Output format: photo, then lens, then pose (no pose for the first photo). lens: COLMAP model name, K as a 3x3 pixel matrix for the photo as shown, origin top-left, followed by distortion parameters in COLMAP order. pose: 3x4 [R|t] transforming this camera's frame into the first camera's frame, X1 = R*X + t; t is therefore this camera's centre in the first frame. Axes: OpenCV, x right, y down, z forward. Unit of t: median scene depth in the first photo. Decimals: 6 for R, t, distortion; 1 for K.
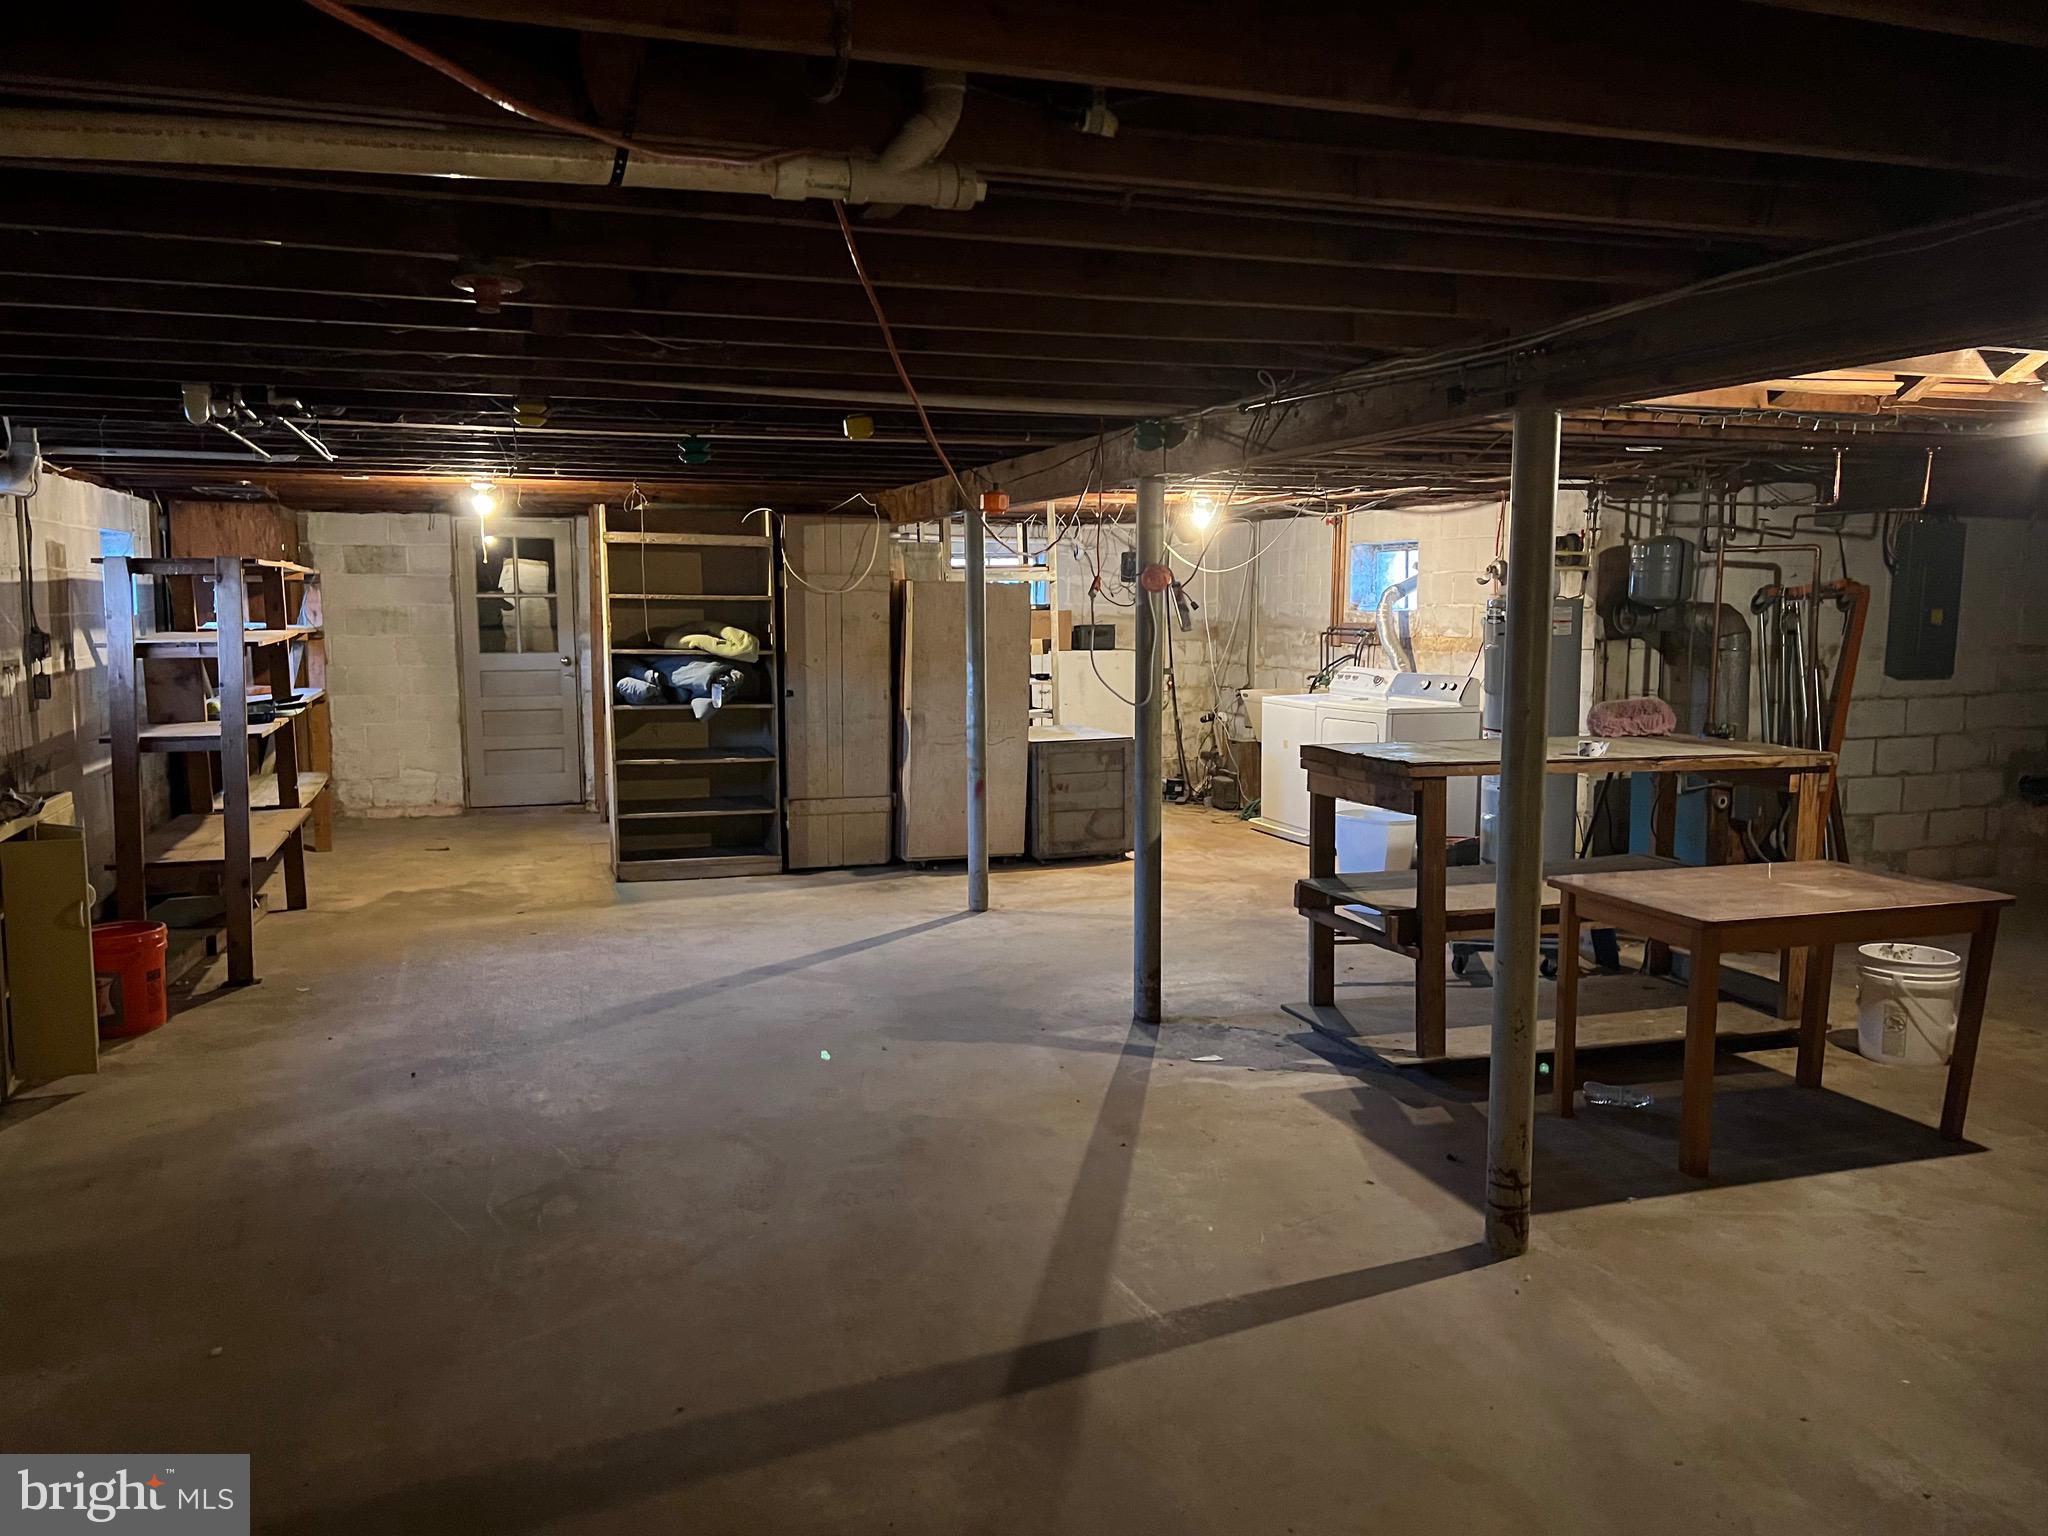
lens RADIAL K [[1560.5, 0, 1014.0], [0, 1560.5, 770.7], [0, 0, 1]] dist [0.157341, -0.219406]
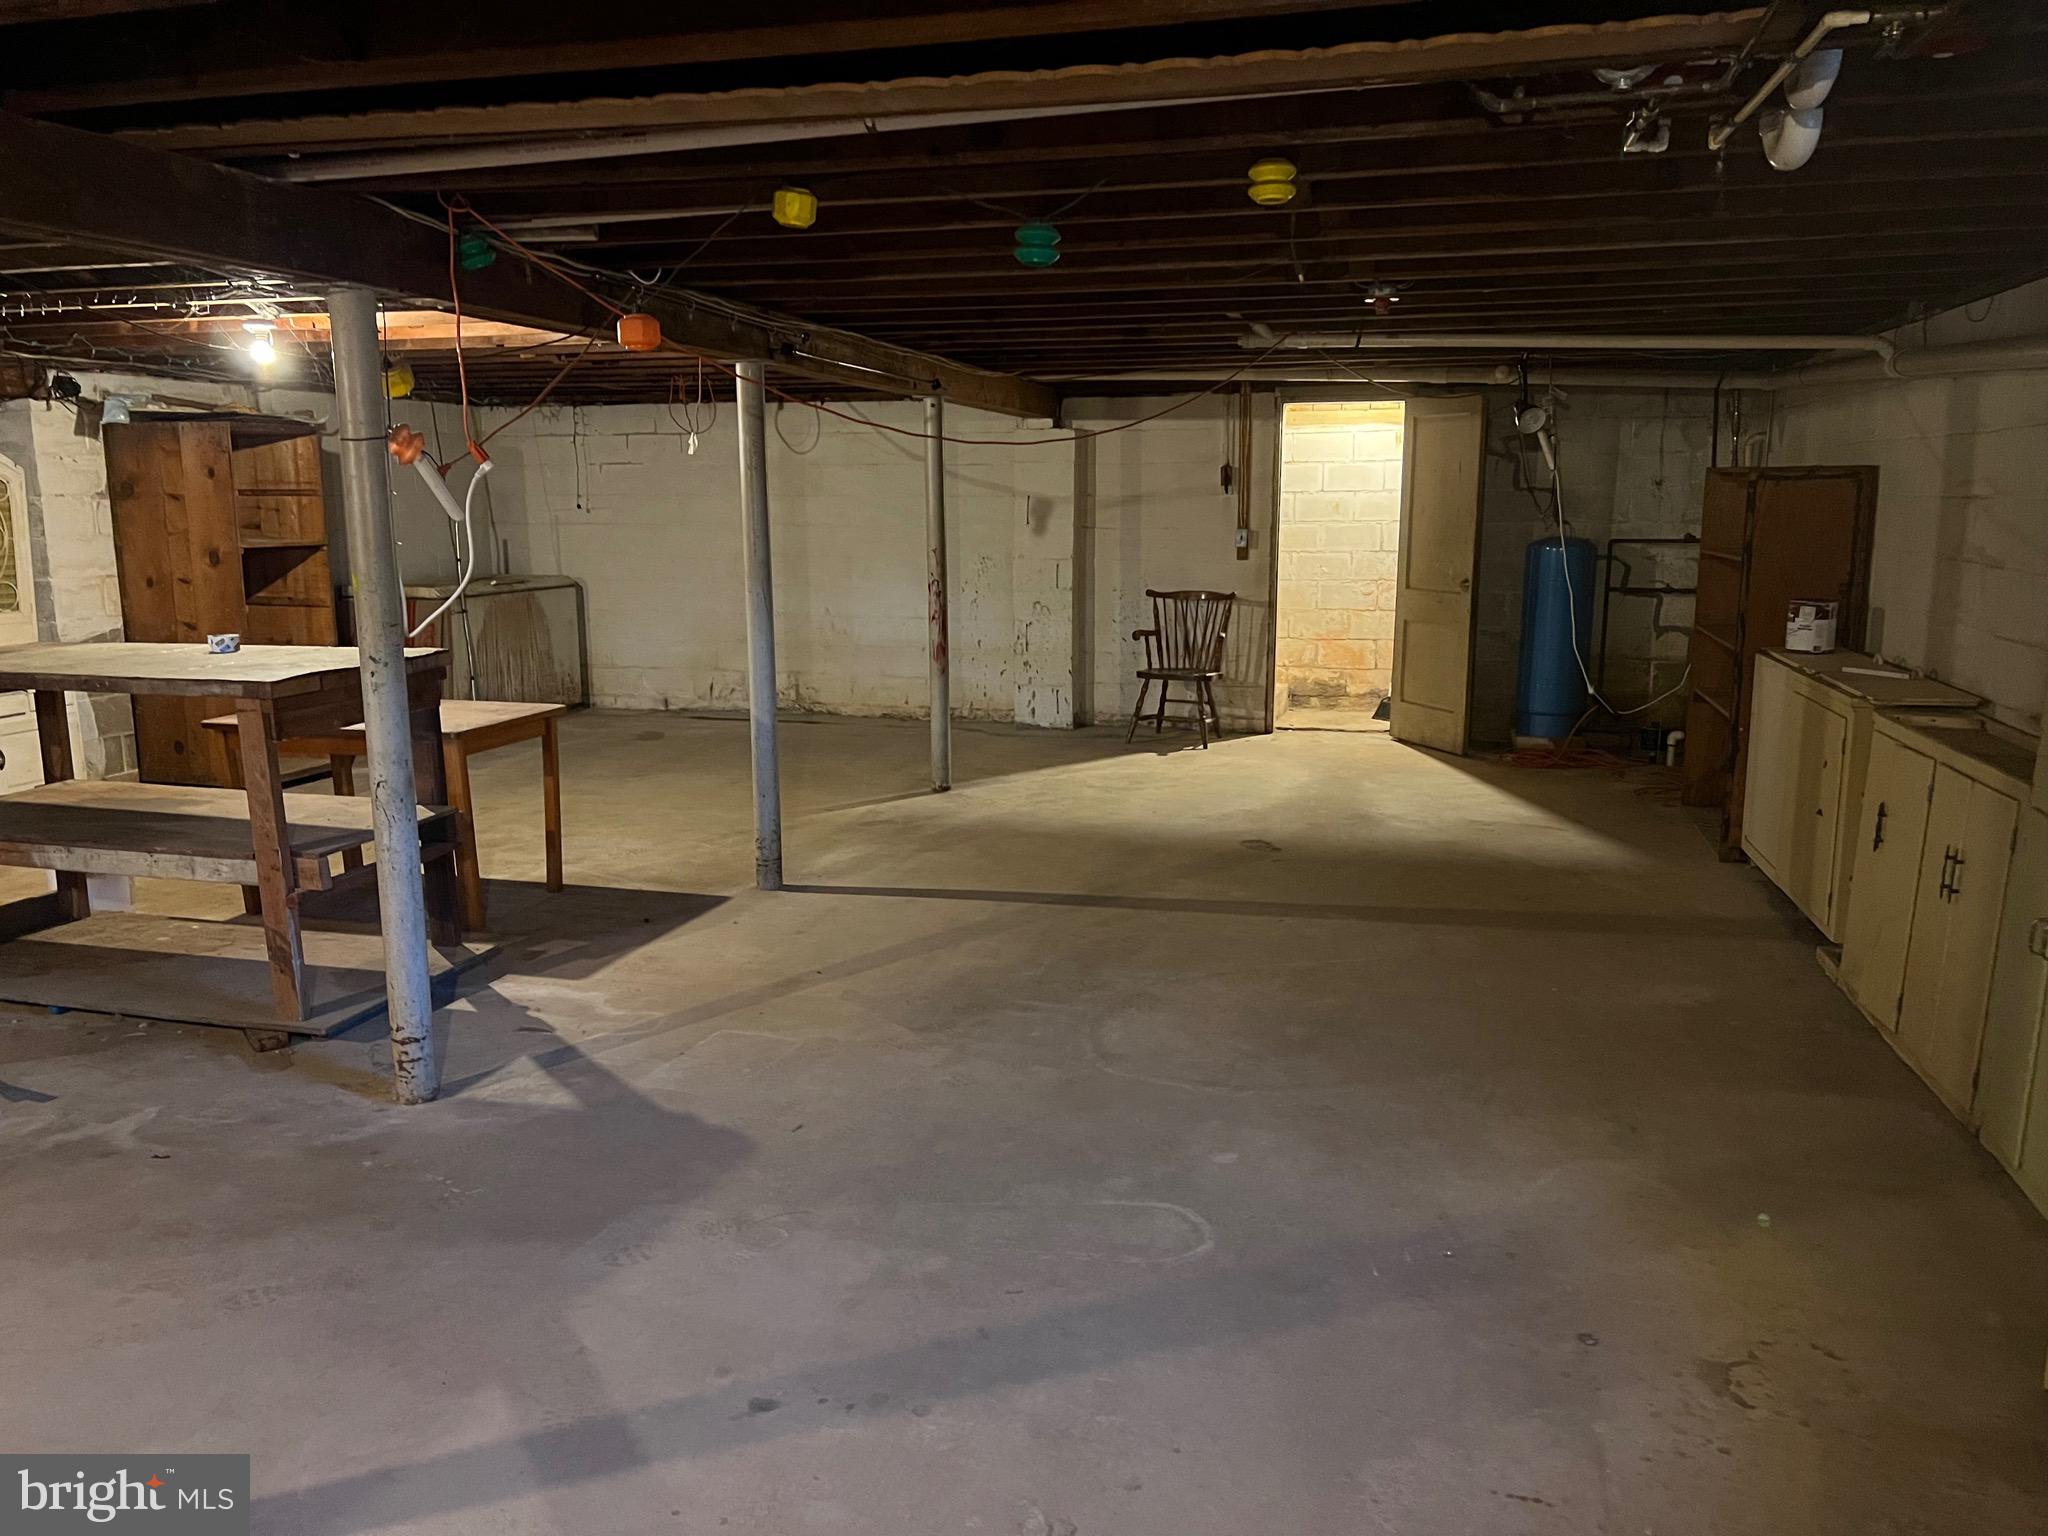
lens RADIAL K [[1560.5, 0, 1014.0], [0, 1560.5, 770.7], [0, 0, 1]] dist [0.157341, -0.219406]
pose [[-0.833024, -0.093142, 0.545341, -0.565862], [0.067750, 0.961132, 0.267648, -0.167858], [-0.549074, 0.259904, -0.794335, 1.561690]]
